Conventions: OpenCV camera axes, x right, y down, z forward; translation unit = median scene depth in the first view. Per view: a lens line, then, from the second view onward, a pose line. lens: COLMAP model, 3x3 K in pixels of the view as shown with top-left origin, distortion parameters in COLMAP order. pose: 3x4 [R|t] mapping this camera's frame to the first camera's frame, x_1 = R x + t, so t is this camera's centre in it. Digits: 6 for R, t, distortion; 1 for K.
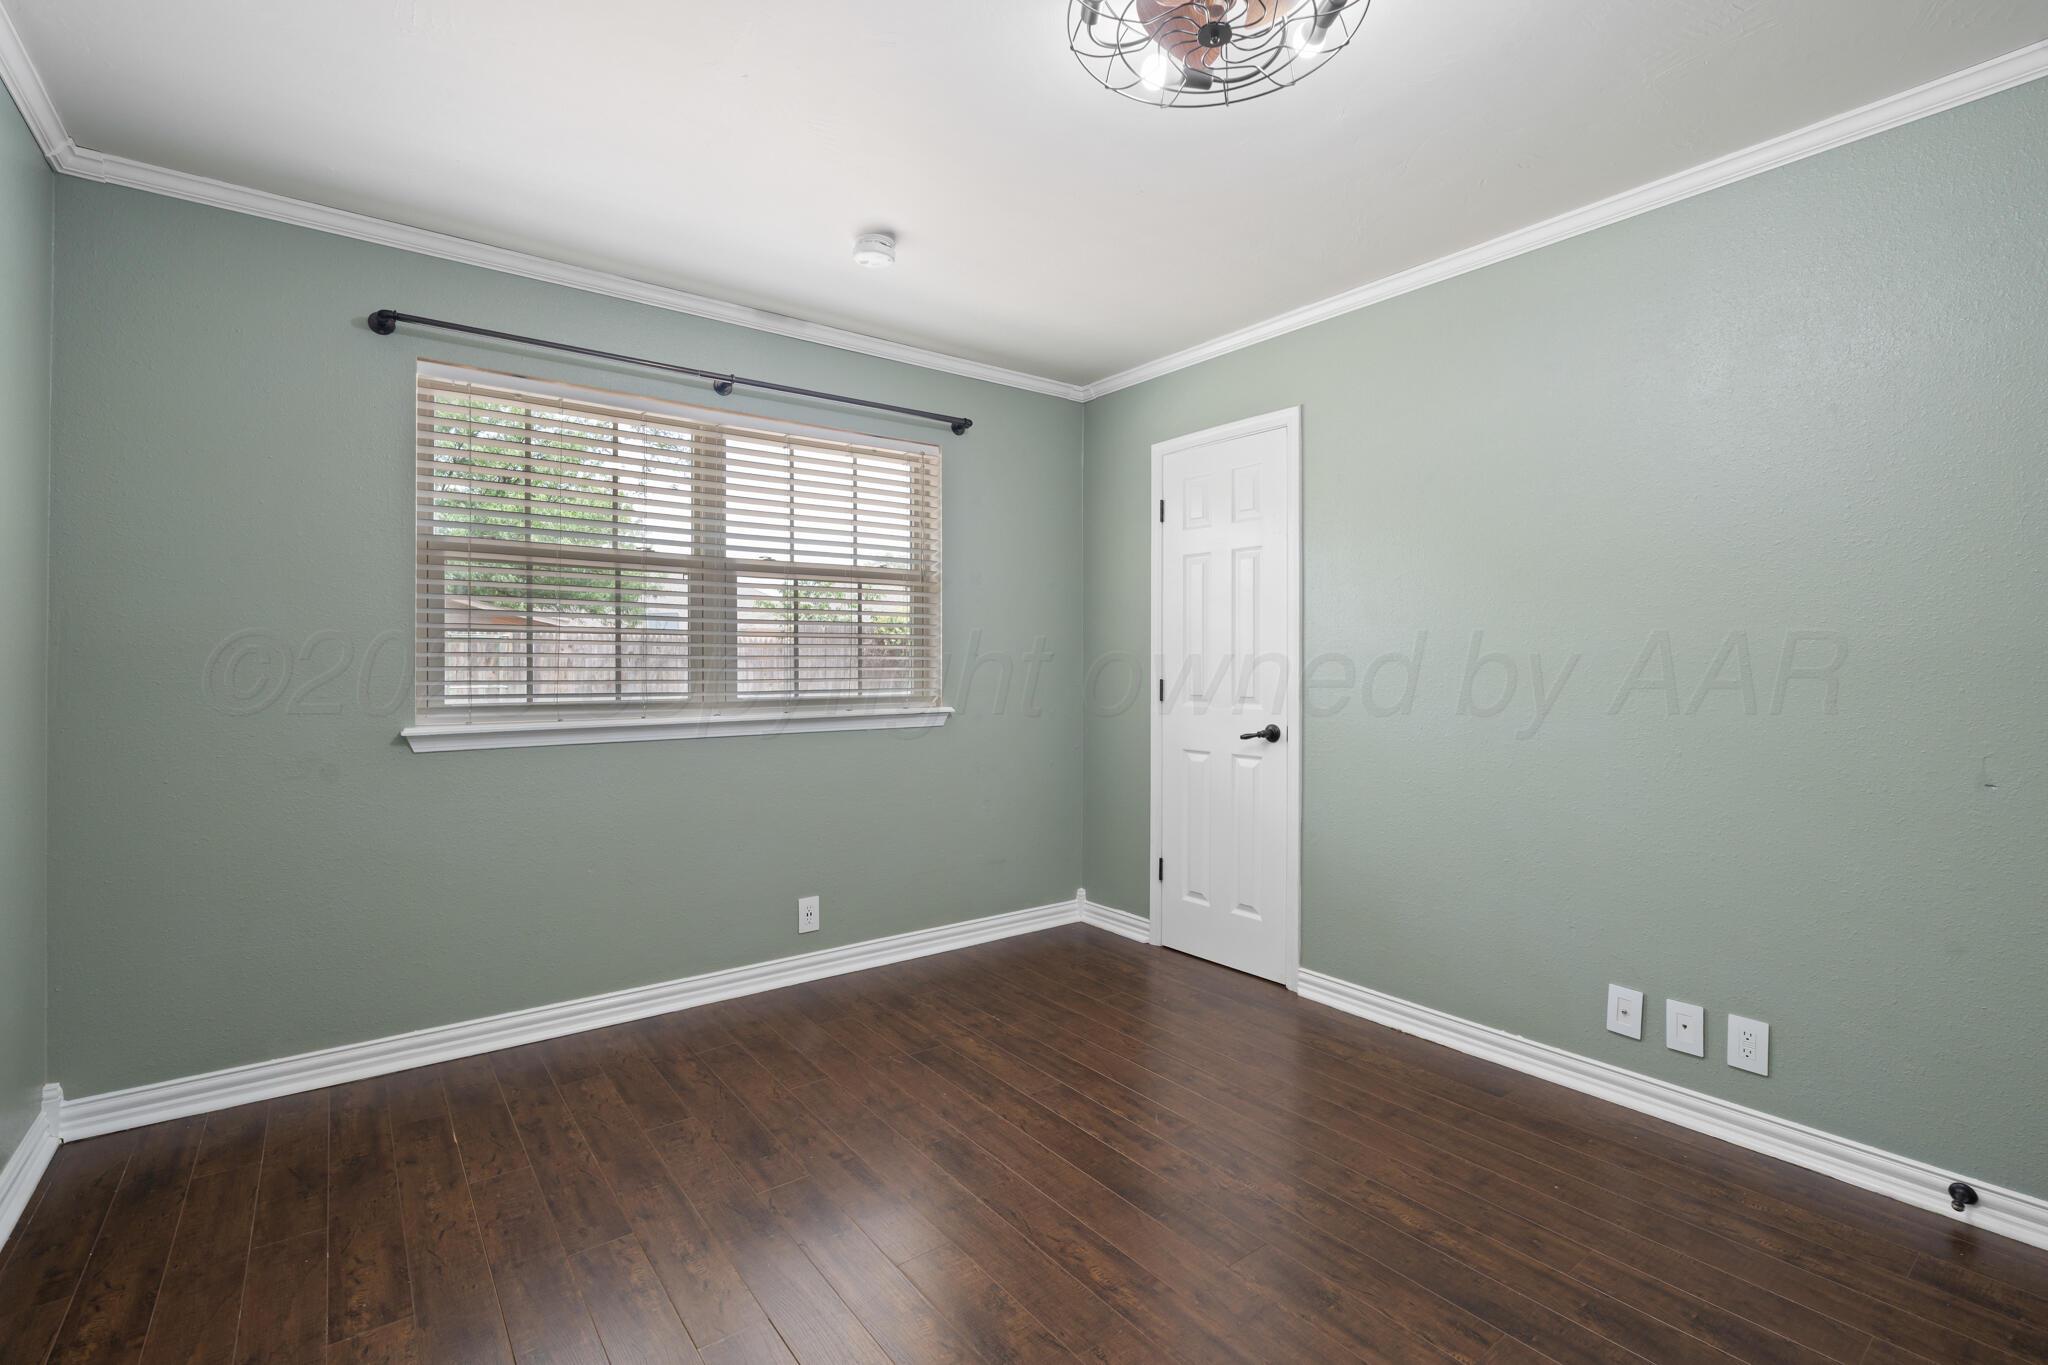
lens RADIAL K [[920.8, 0, 1036.0], [0, 920.8, 664.6], [0, 0, 1]] dist [-0.010653, 0.000278]
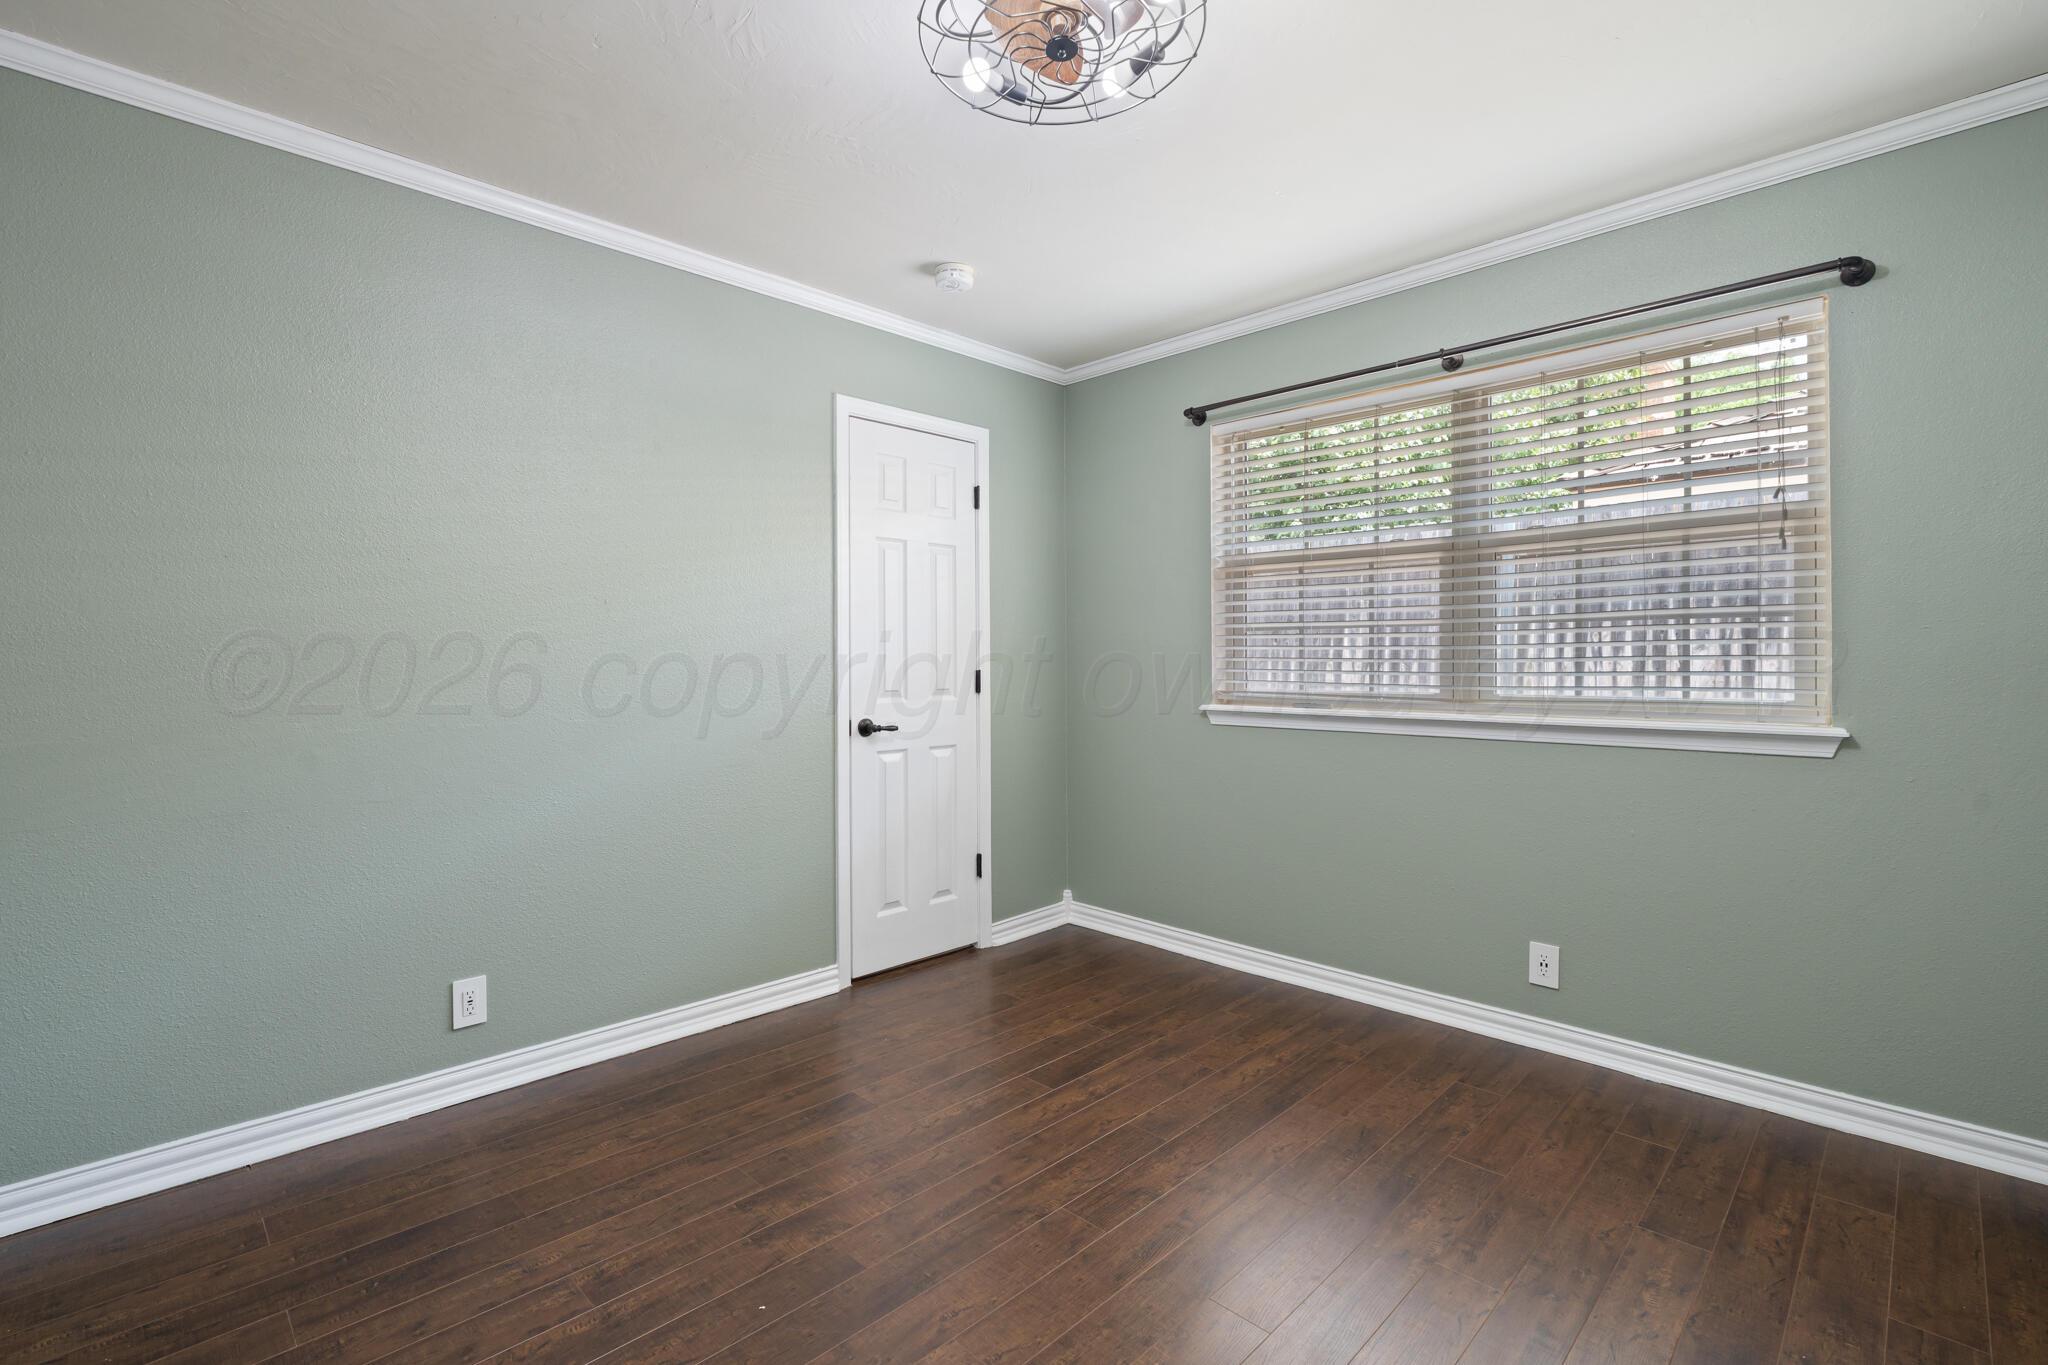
lens RADIAL K [[920.8, 0, 1036.0], [0, 920.8, 664.6], [0, 0, 1]] dist [-0.010653, 0.000278]
pose [[0.129627, 0.009462, -0.991518, 0.655216], [0.001798, 0.999951, 0.009777, -0.006132], [0.991561, -0.003050, 0.129604, 0.563289]]
